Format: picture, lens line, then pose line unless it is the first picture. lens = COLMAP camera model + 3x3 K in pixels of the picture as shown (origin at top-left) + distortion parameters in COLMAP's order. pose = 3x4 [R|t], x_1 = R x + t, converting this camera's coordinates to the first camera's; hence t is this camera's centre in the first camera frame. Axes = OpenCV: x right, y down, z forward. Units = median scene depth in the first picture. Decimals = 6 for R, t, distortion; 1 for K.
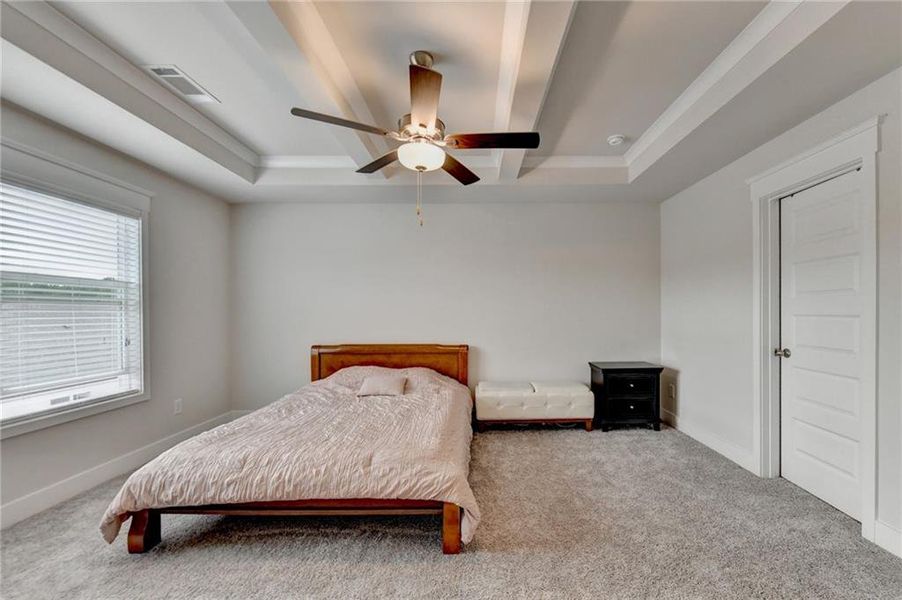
lens RADIAL K [[375.7, 0, 479.5], [0, 375.7, 319.8], [0, 0, 1]] dist [-0.003094, -0.000569]
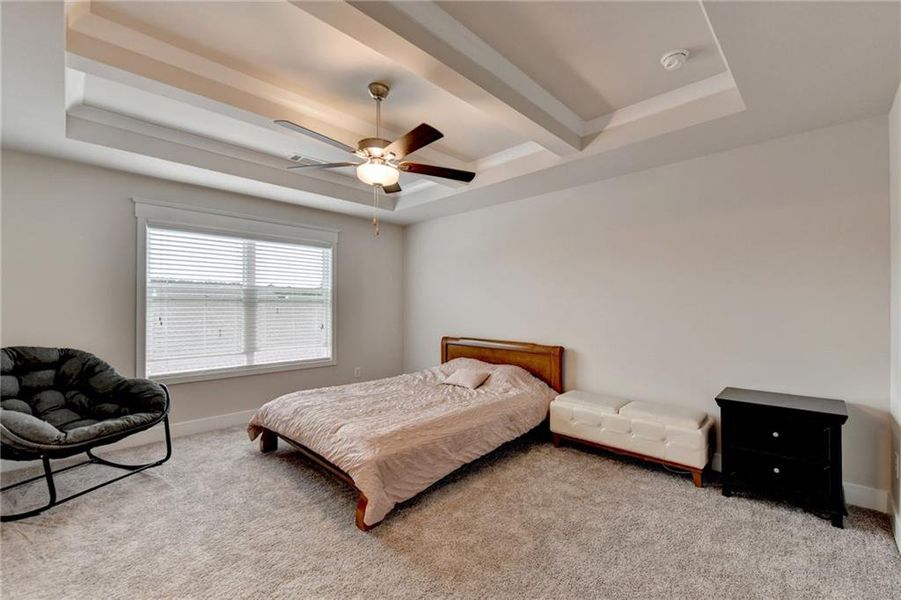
lens RADIAL K [[384.0, 0, 465.0], [0, 384.0, 309.6], [0, 0, 1]] dist [-0.001371, -0.000032]
pose [[0.713303, 0.012290, -0.700748, 0.480589], [-0.020890, 0.999775, -0.003730, -0.014646], [0.700544, 0.017299, 0.713399, 0.201940]]
